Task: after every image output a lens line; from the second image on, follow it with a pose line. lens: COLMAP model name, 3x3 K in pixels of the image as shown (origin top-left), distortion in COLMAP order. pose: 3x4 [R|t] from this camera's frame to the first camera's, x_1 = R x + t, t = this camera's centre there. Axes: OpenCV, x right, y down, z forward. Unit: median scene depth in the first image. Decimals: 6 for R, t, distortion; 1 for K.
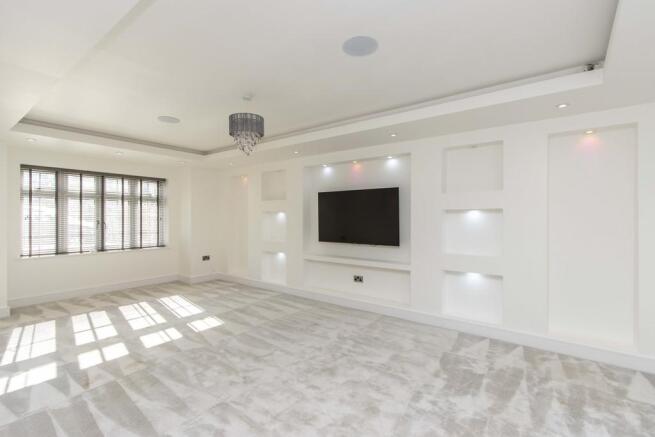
lens RADIAL K [[309.3, 0, 327.5], [0, 309.3, 218.5], [0, 0, 1]] dist [0.002264, -0.000117]
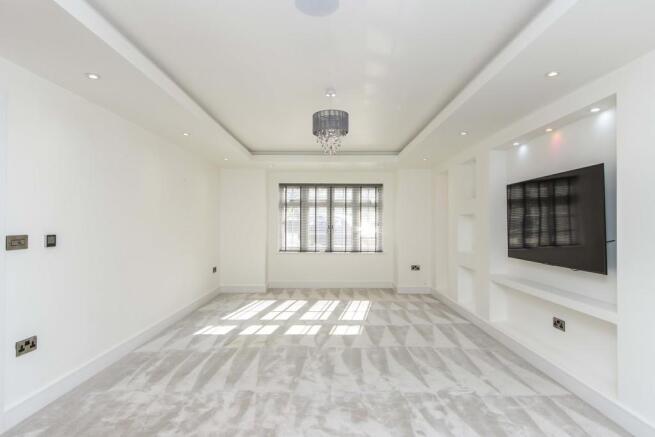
lens RADIAL K [[360.3, 0, 327.5], [0, 360.3, 218.5], [0, 0, 1]] dist [-0.001105, -0.000229]
pose [[0.594162, -0.011086, -0.804269, 0.394963], [-0.011917, 0.999674, -0.022583, 0.013496], [0.804257, 0.023003, 0.593836, 0.223842]]
